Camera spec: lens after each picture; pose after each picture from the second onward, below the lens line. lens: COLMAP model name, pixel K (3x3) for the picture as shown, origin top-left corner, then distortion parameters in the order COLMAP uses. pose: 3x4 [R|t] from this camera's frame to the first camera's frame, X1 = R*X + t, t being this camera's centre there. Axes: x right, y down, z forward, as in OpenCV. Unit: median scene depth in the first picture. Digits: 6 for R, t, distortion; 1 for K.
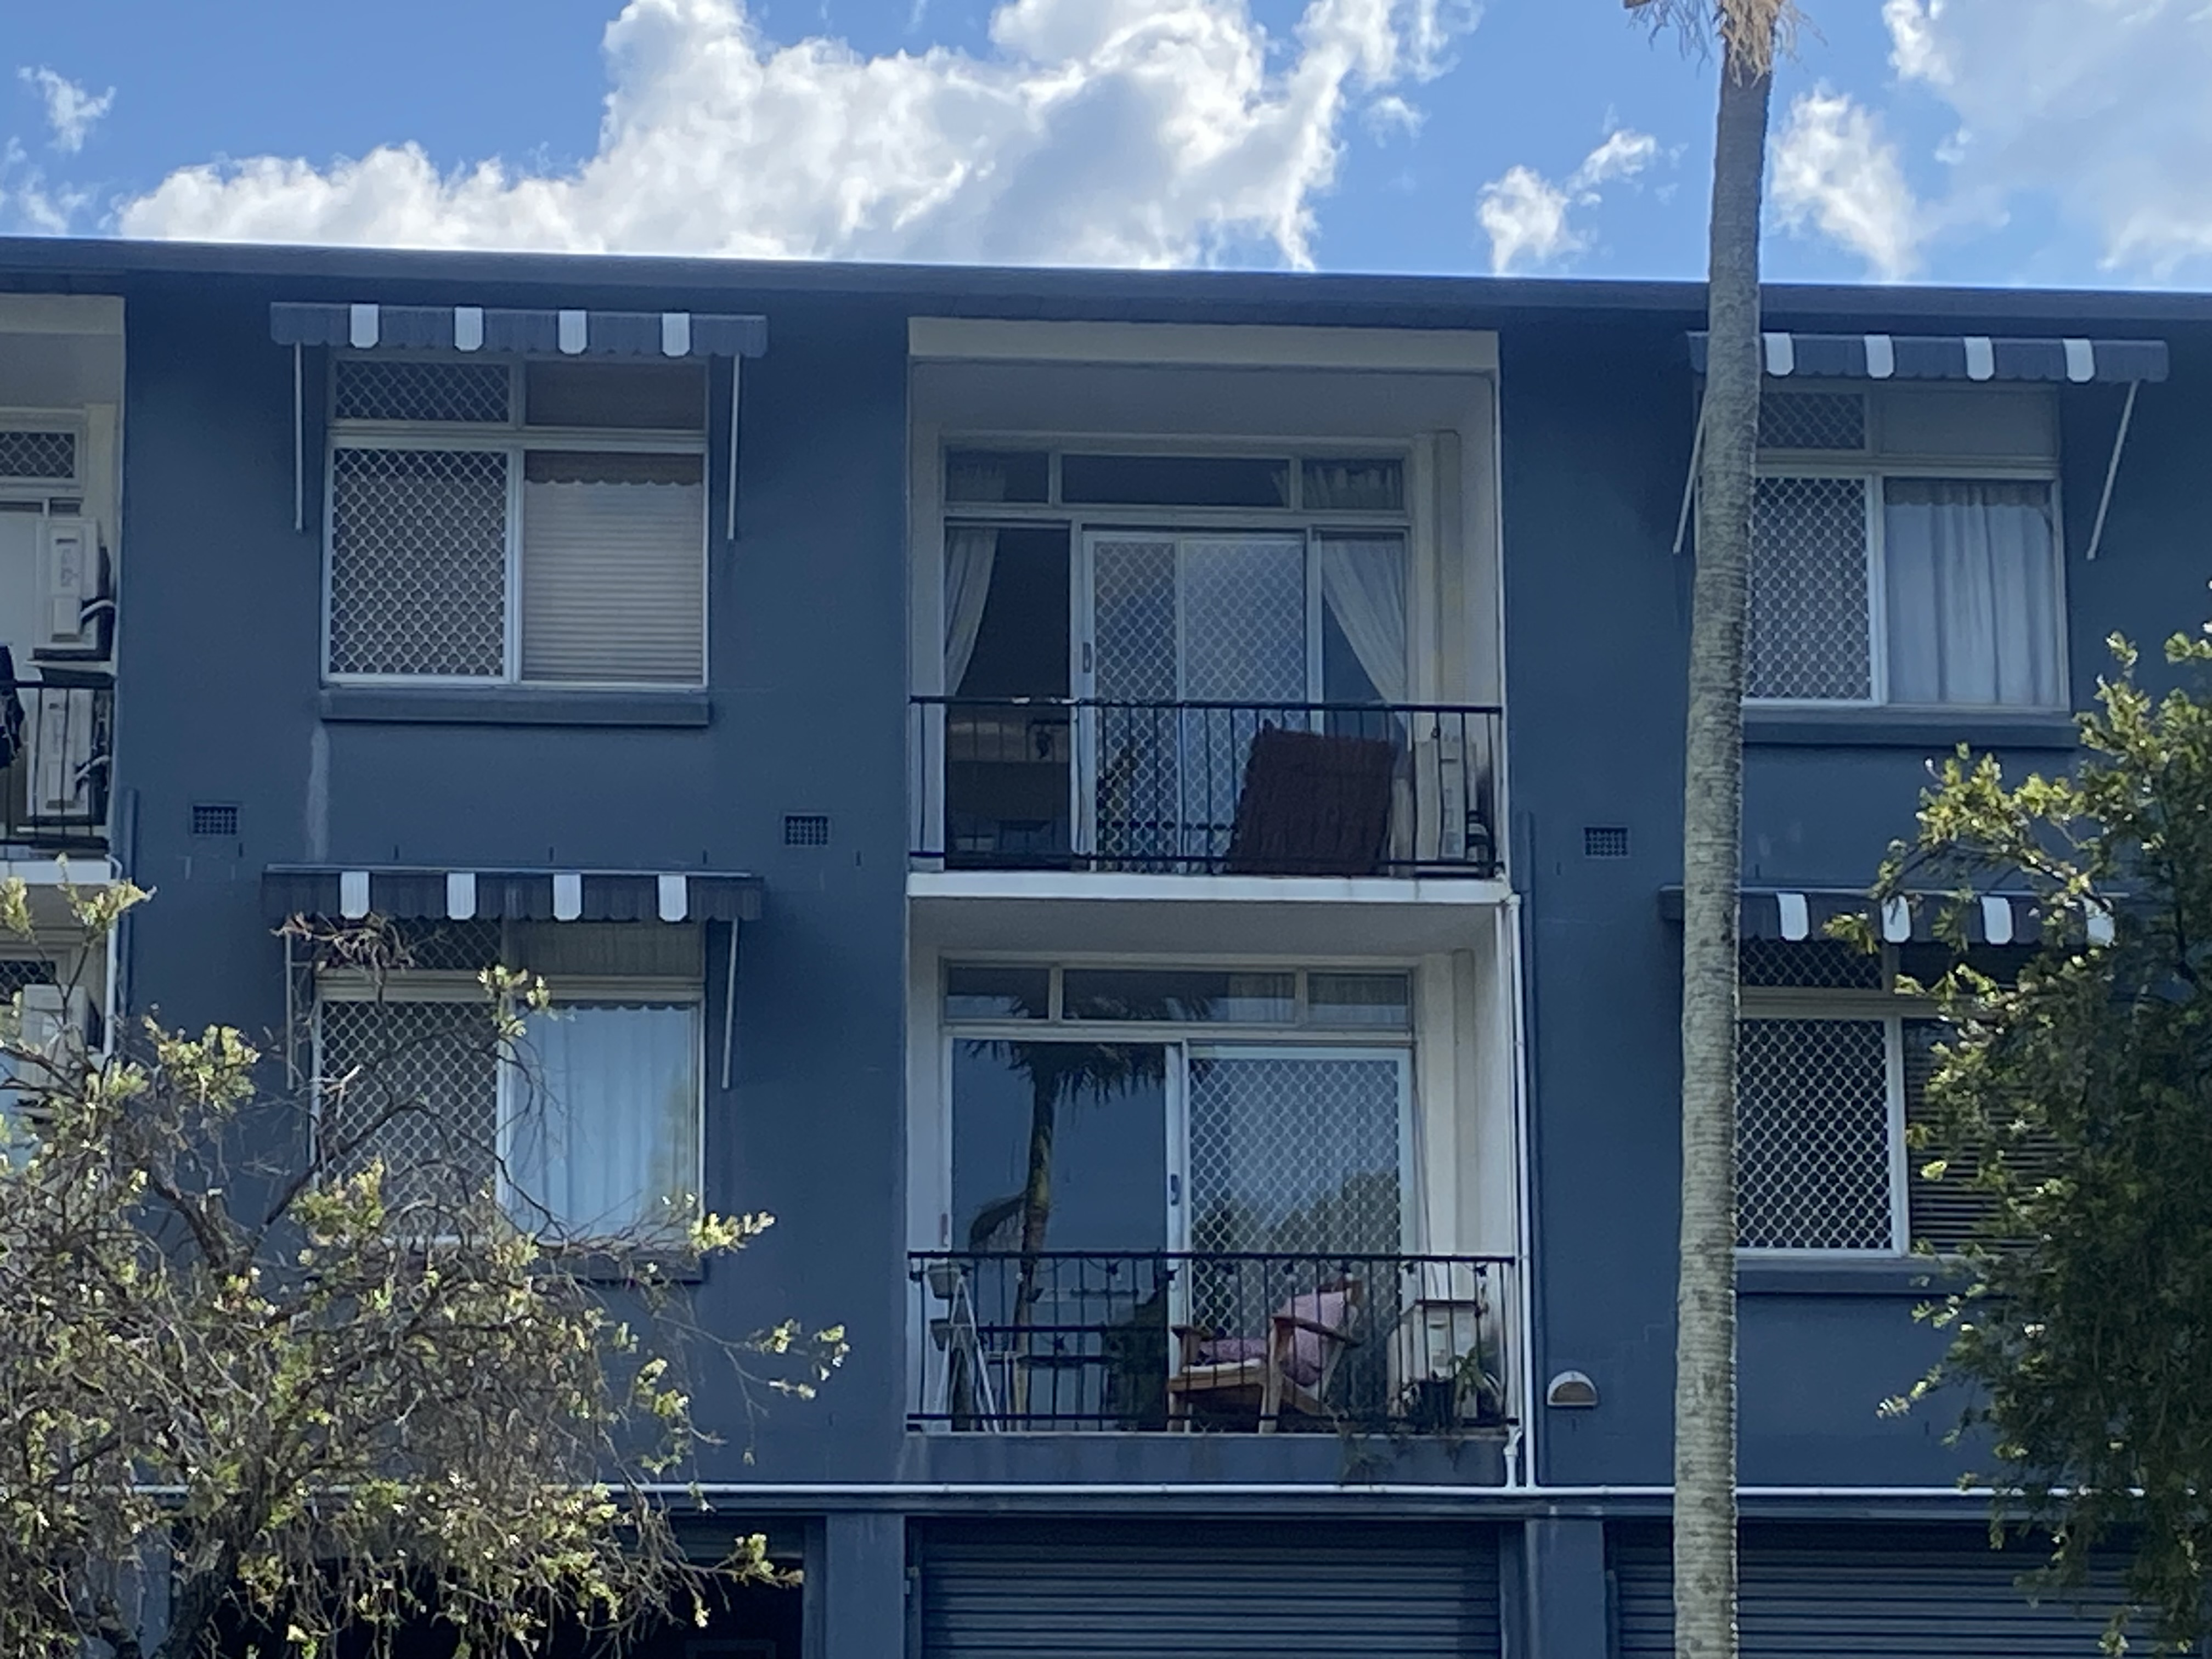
lens RADIAL K [[5726.1, 0, 1106.0], [0, 5726.1, 829.5], [0, 0, 1]] dist [-0.037955, -0.078301]
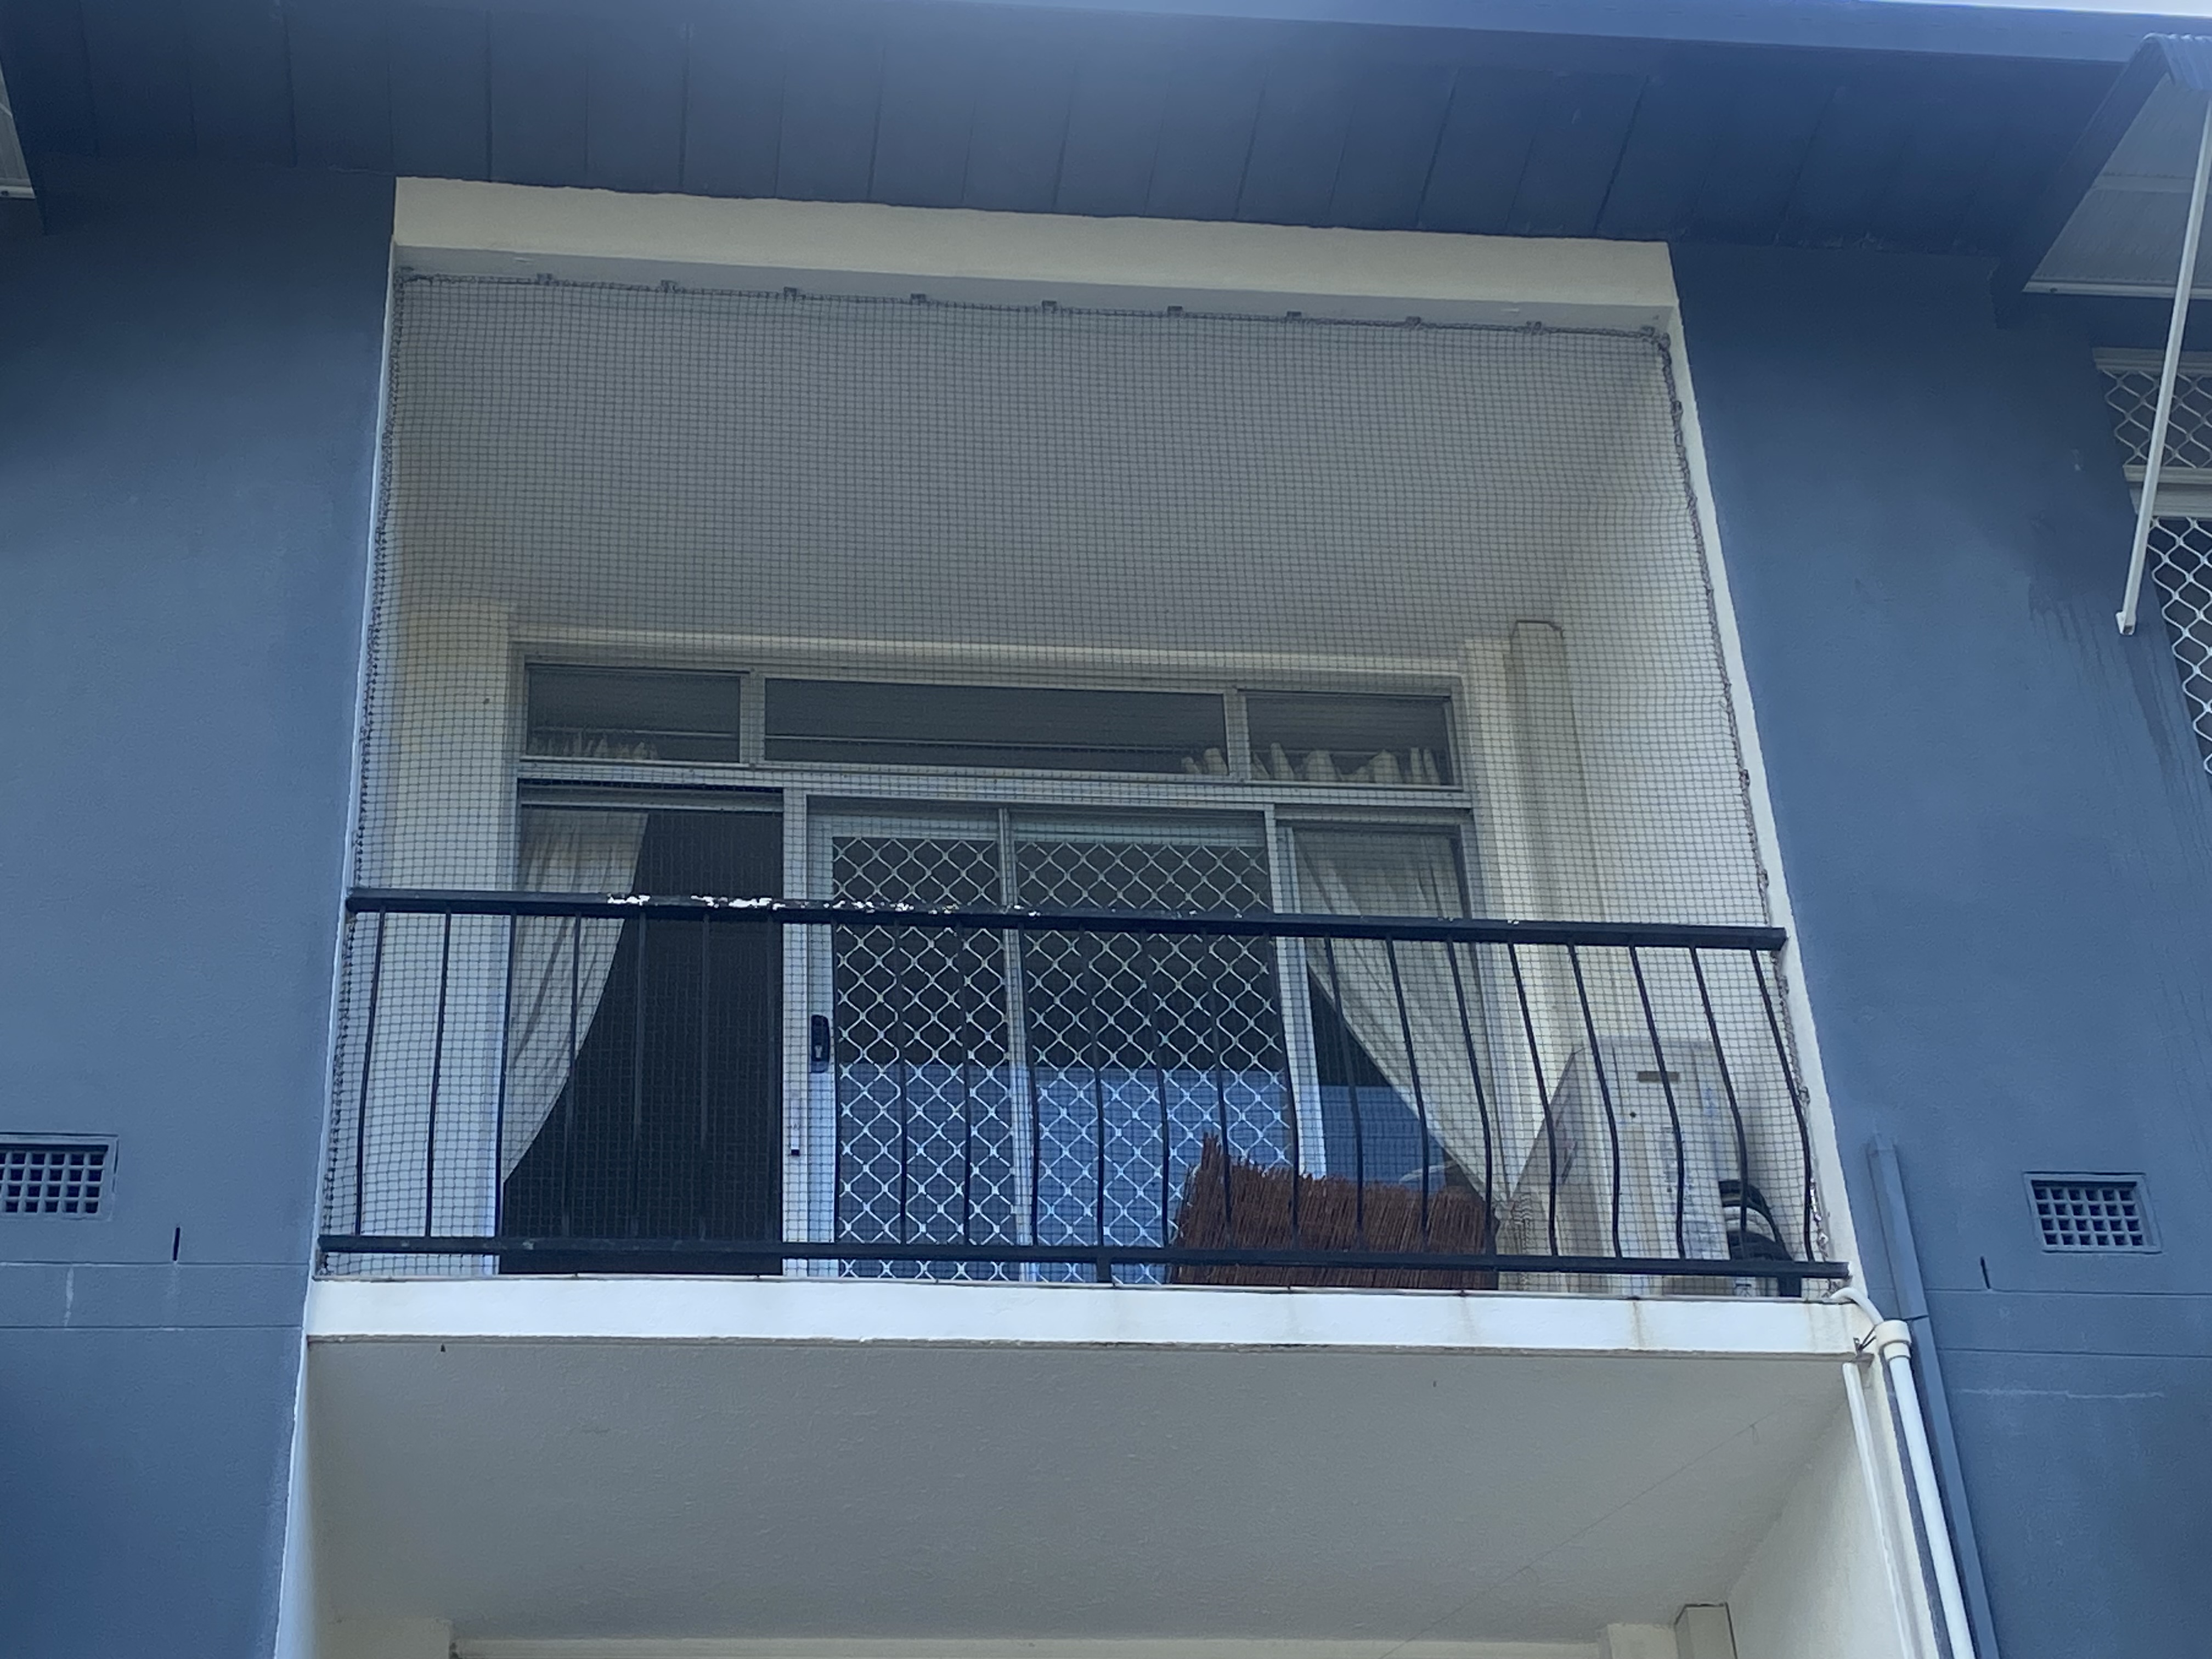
lens RADIAL K [[3711.9, 0, 1044.7], [0, 3711.9, 876.6], [0, 0, 1]] dist [0.127056, -0.064827]
pose [[0.999217, -0.029881, 0.025941, 0.008049], [0.037416, 0.926824, -0.373628, 0.075435], [-0.012878, 0.374306, 0.927216, 0.745889]]
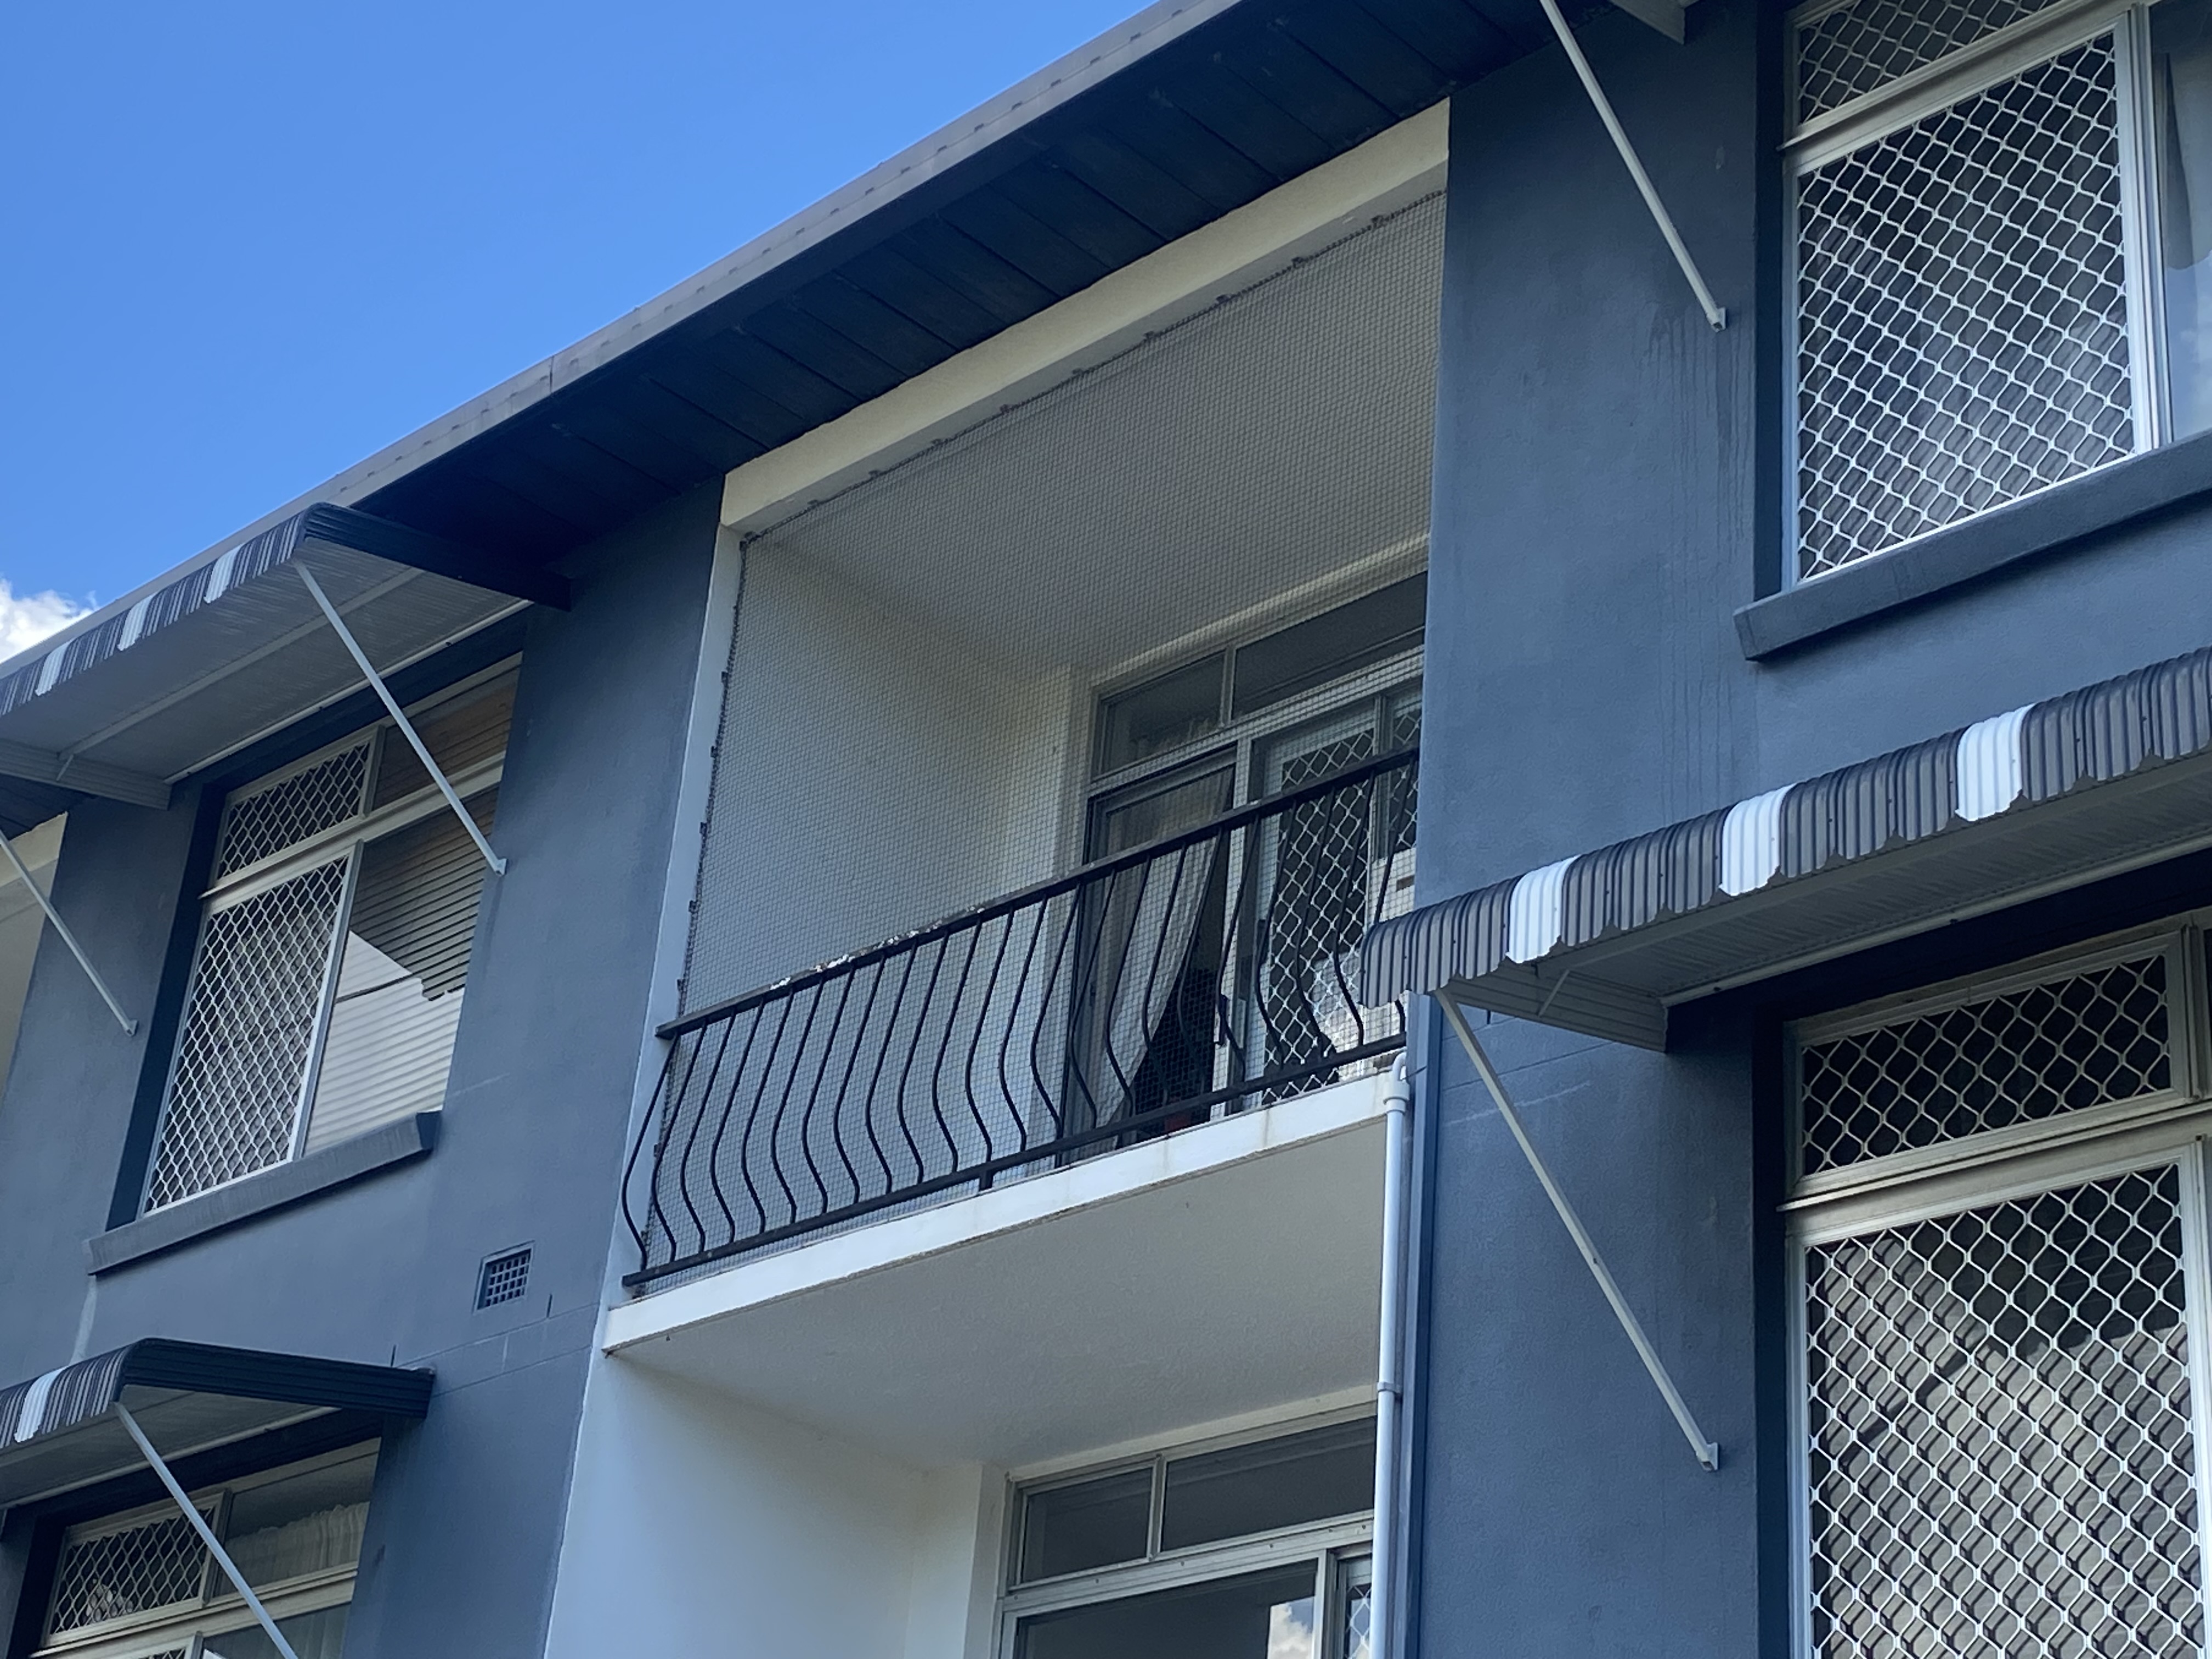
lens RADIAL K [[3728.2, 0, 1106.0], [0, 3728.2, 829.5], [0, 0, 1]] dist [0.141971, 0.071365]
pose [[0.632166, -0.310599, -0.709855, 0.280229], [0.097664, 0.940774, -0.324663, 0.088940], [0.768653, 0.135914, 0.625060, 0.777505]]
